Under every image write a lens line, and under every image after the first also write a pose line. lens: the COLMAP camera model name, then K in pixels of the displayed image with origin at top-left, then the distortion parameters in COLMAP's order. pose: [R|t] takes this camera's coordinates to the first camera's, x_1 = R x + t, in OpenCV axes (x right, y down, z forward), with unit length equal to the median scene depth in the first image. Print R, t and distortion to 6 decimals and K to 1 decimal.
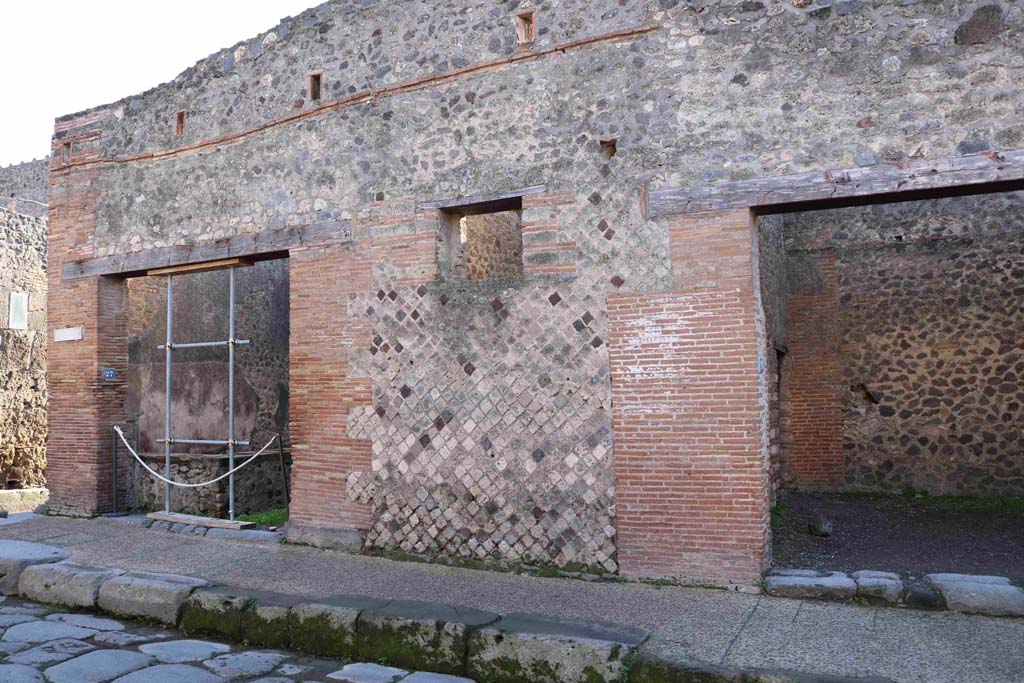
lens RADIAL K [[844.3, 0, 510.1], [0, 844.3, 344.7], [0, 0, 1]] dist [-0.151331, 0.112200]
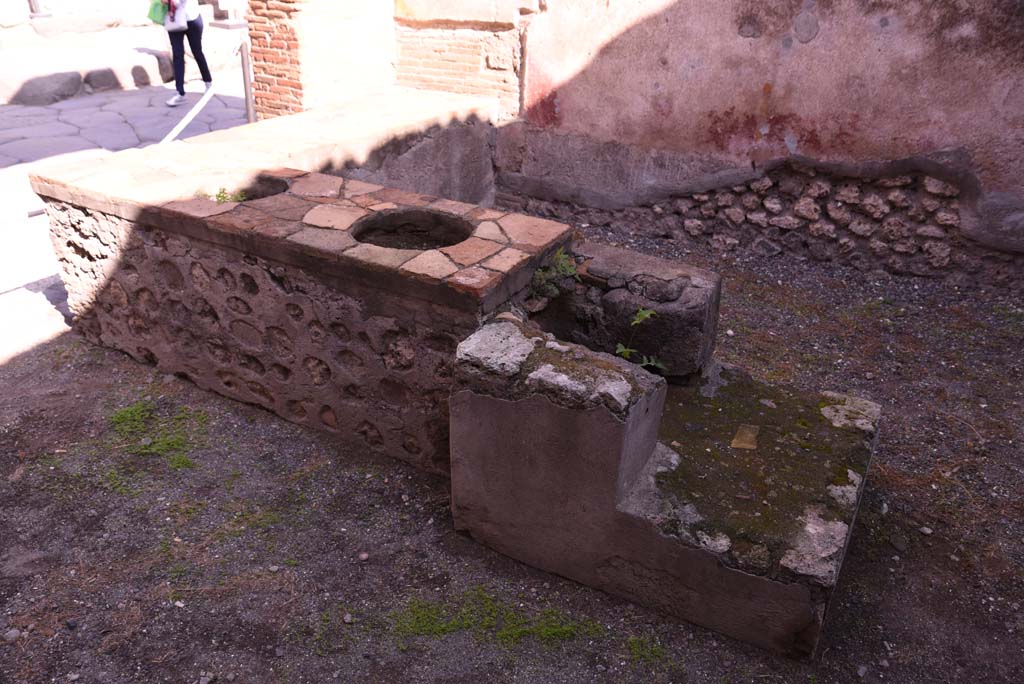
lens RADIAL K [[779.0, 0, 509.4], [0, 779.0, 352.0], [0, 0, 1]] dist [-0.103630, 0.095023]
pose [[-0.122626, 0.491194, -0.862376, -0.089948], [0.035776, 0.870556, 0.490766, 0.068400], [0.991808, 0.029328, -0.124325, 1.463170]]
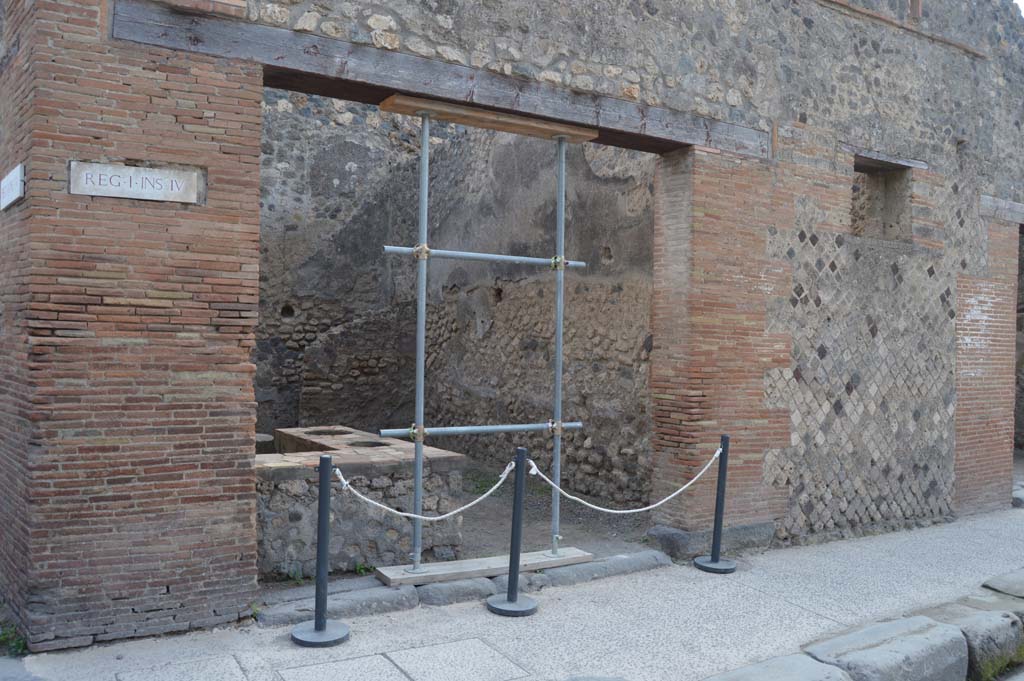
lens RADIAL K [[811.4, 0, 512.6], [0, 811.4, 341.8], [0, 0, 1]] dist [-0.094336, 0.036419]
pose [[0.527804, 0.024340, 0.849018, -0.970886], [-0.081867, 0.996393, 0.022329, 0.050837], [-0.845412, -0.081292, 0.527893, 0.805583]]
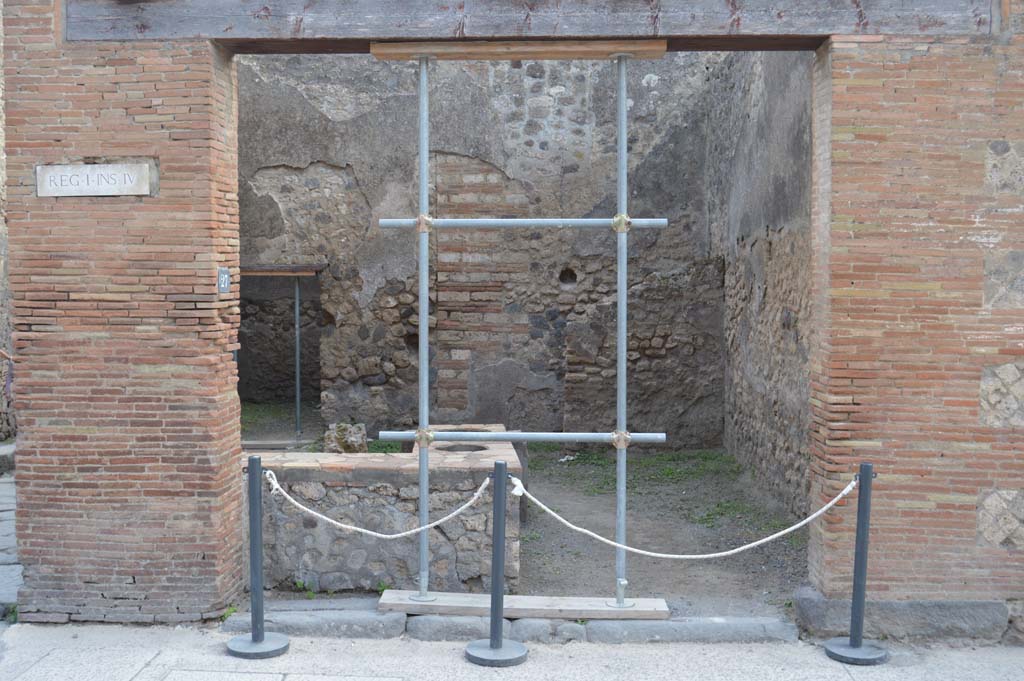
lens RADIAL K [[1168.3, 0, 516.2], [0, 1168.3, 340.4], [0, 0, 1]] dist [-0.056585, 0.000000]
pose [[0.903299, -0.003369, 0.428998, -0.756409], [-0.041526, 0.994587, 0.095249, 0.003599], [-0.426997, -0.103853, 0.898270, 0.492088]]
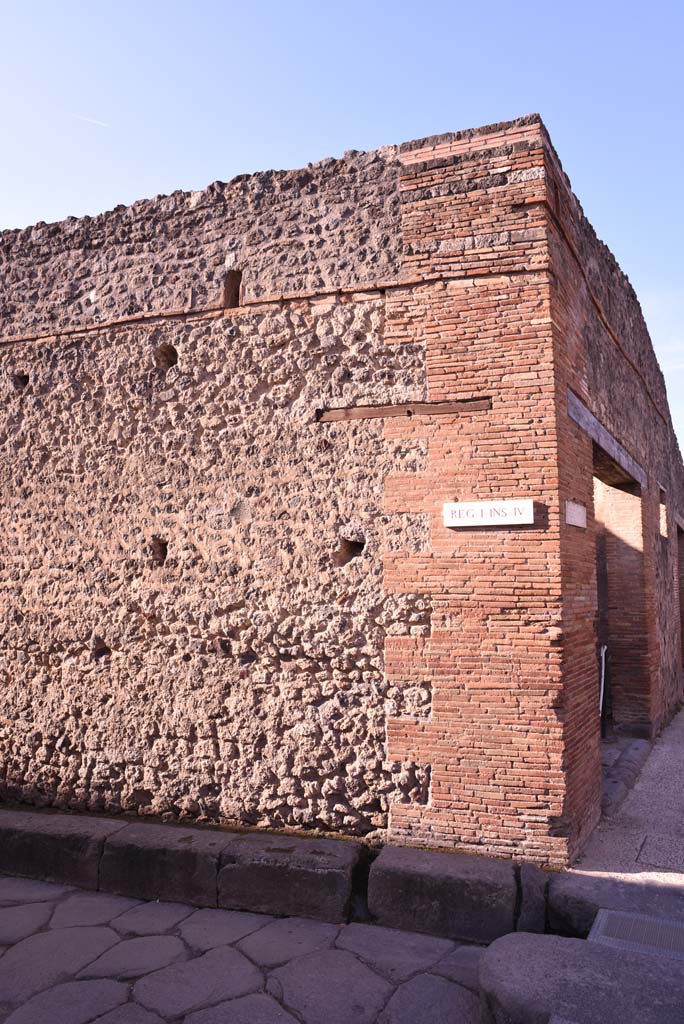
lens RADIAL K [[699.1, 0, 340.8], [0, 699.1, 505.7], [0, 0, 1]] dist [-0.137061, 0.098407]
pose [[0.075159, 0.126686, 0.989091, -1.295697], [-0.063754, 0.990478, -0.122019, 0.062367], [-0.995131, -0.053887, 0.082520, 1.417241]]
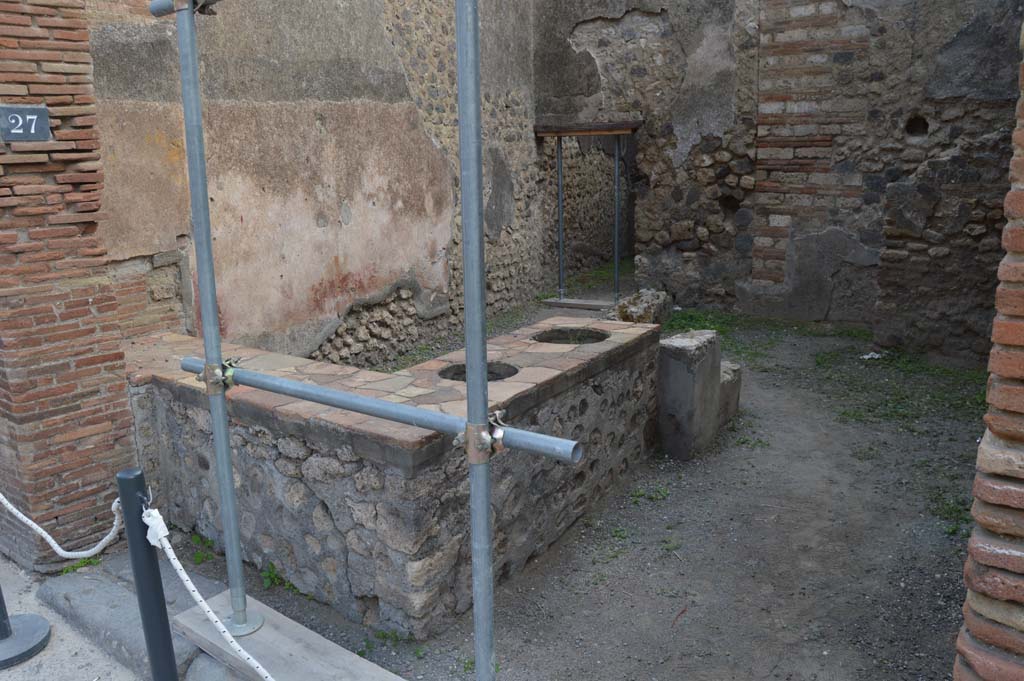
lens RADIAL K [[811.4, 0, 515.2], [0, 811.4, 343.7], [0, 0, 1]] dist [-0.094336, 0.036419]
pose [[0.987020, 0.030003, -0.157769, -0.332247], [0.015154, 0.960610, 0.277488, 0.044753], [0.159880, -0.276277, 0.947686, 0.916780]]
